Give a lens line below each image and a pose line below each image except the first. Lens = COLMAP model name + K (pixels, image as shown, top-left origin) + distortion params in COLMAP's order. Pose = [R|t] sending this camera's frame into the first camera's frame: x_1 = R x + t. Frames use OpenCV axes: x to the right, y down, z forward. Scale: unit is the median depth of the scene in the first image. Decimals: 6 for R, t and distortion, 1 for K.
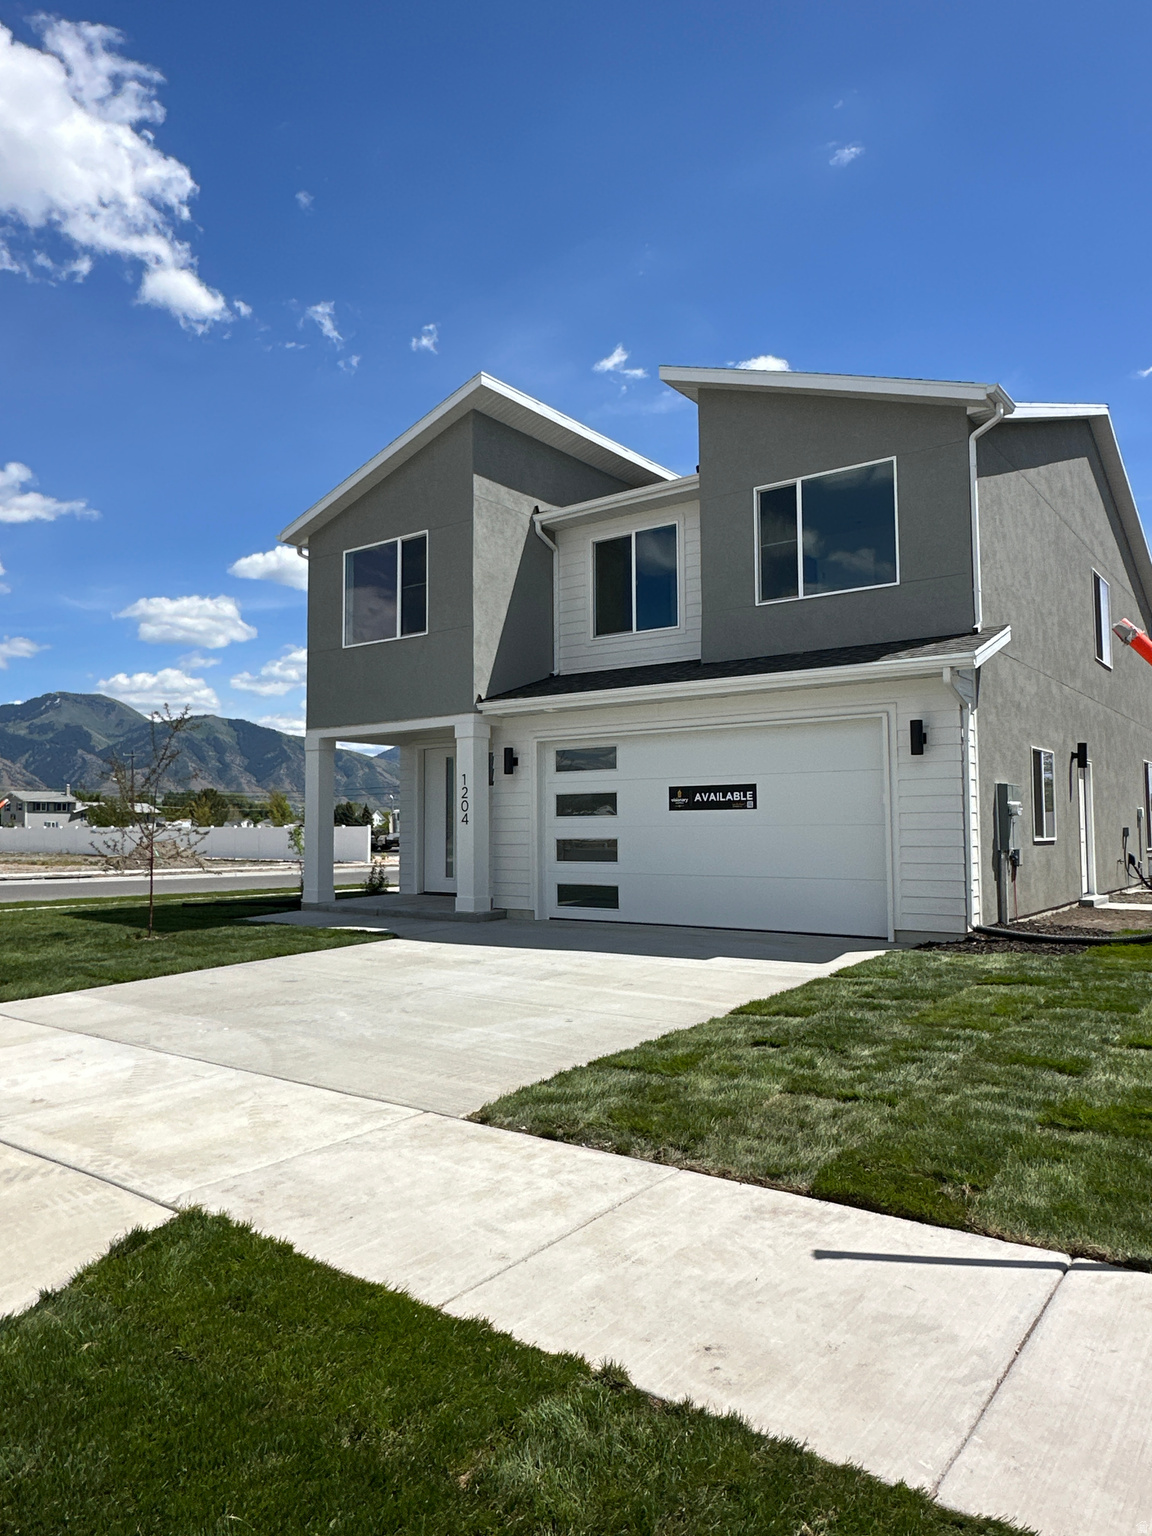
lens RADIAL K [[1031.9, 0, 570.3], [0, 1031.9, 768.2], [0, 0, 1]] dist [-0.006269, -0.004131]
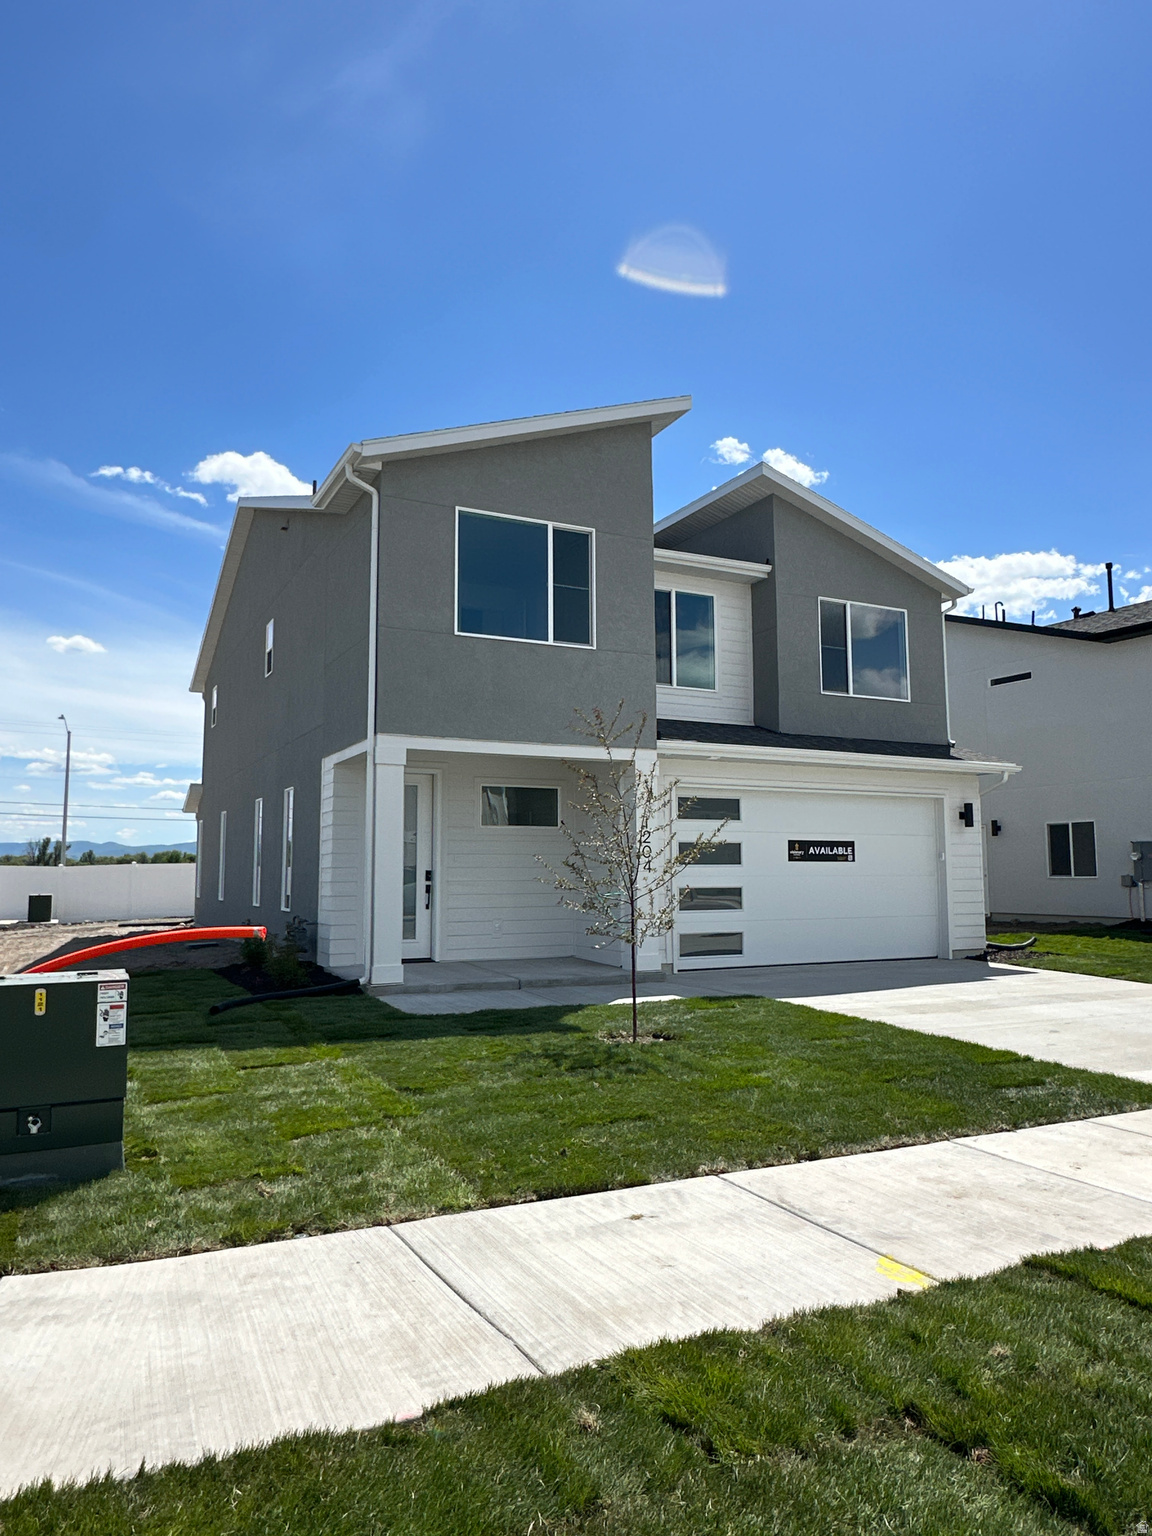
lens RADIAL K [[1031.9, 0, 570.3], [0, 1031.9, 768.2], [0, 0, 1]] dist [-0.006269, -0.004131]
pose [[0.445759, 0.096440, 0.889943, -0.955282], [-0.054914, 0.995253, -0.080346, 0.040909], [-0.893467, -0.013056, 0.448939, 0.670539]]
